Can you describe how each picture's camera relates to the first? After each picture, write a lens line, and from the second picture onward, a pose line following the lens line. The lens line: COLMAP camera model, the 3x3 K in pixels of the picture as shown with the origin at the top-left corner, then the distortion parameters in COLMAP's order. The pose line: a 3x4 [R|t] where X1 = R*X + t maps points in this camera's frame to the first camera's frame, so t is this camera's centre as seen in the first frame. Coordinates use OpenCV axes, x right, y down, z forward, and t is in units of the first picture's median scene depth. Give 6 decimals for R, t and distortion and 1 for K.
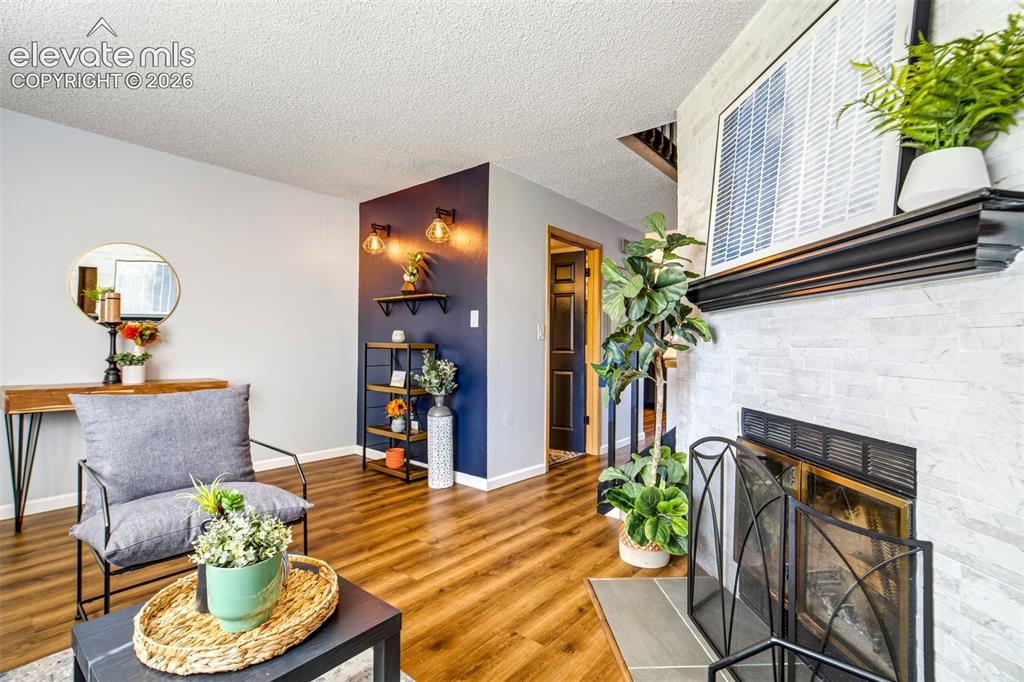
lens RADIAL K [[477.9, 0, 506.8], [0, 477.9, 336.3], [0, 0, 1]] dist [-0.039046, 0.021903]
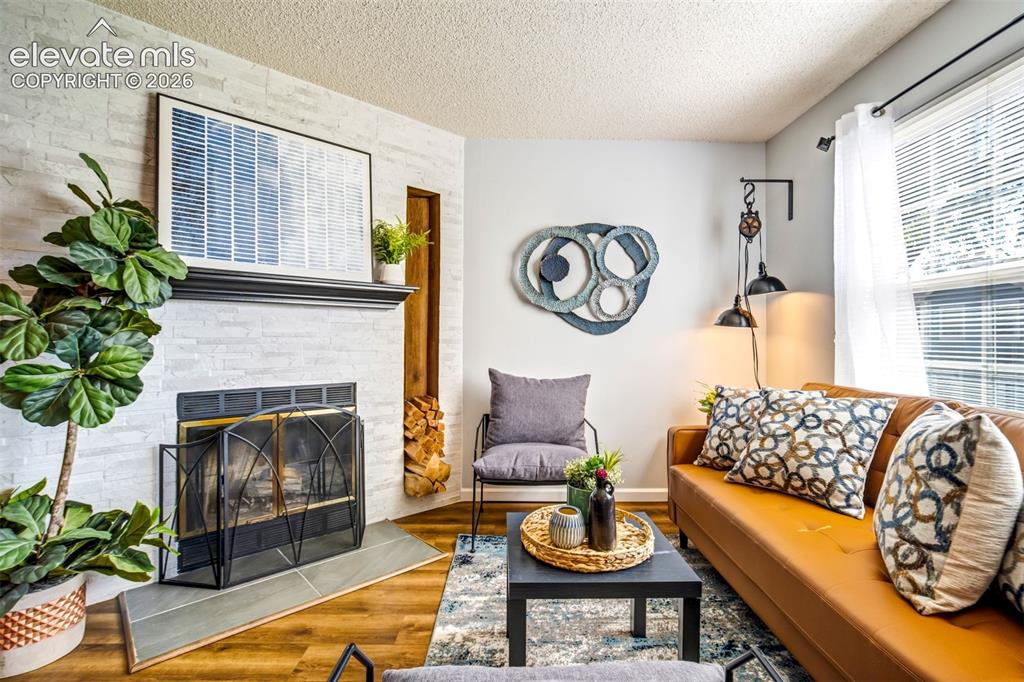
lens RADIAL K [[478.5, 0, 514.3], [0, 478.5, 336.2], [0, 0, 1]] dist [-0.053193, 0.026728]
pose [[-0.648775, -0.012484, 0.760878, -0.787019], [-0.030027, 0.999507, -0.009204, 0.010092], [-0.760388, -0.028818, -0.648830, 1.111168]]
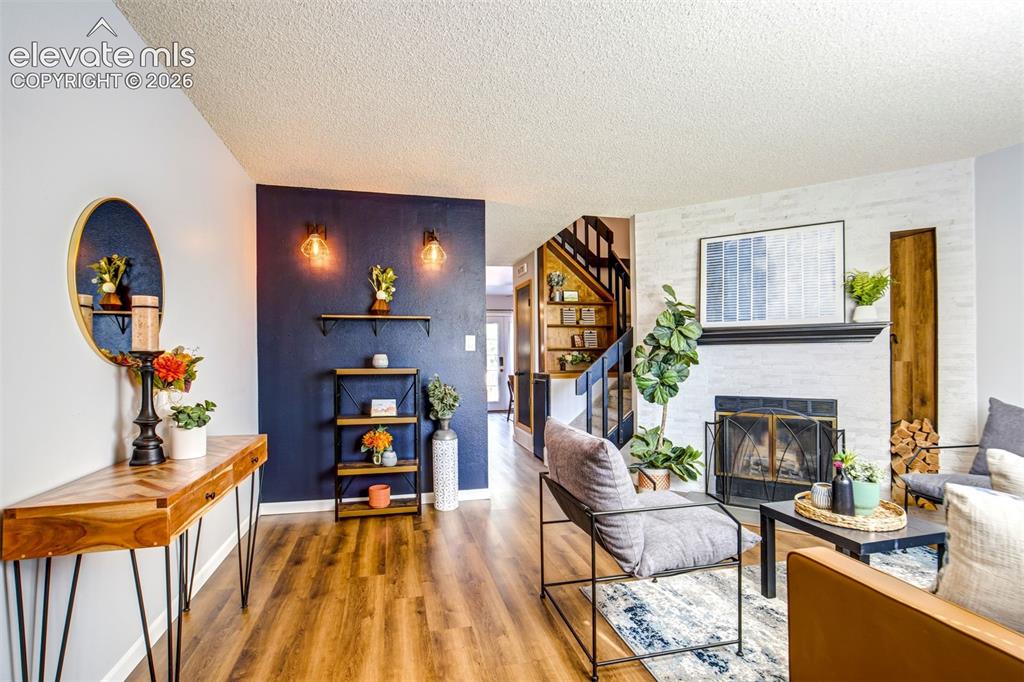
lens RADIAL K [[477.9, 0, 506.8], [0, 477.9, 336.3], [0, 0, 1]] dist [-0.039046, 0.021903]
pose [[0.591264, 0.014856, 0.806341, -1.592274], [-0.000839, 0.999841, -0.017806, -0.058469], [-0.806478, 0.009852, 0.591182, 0.536318]]
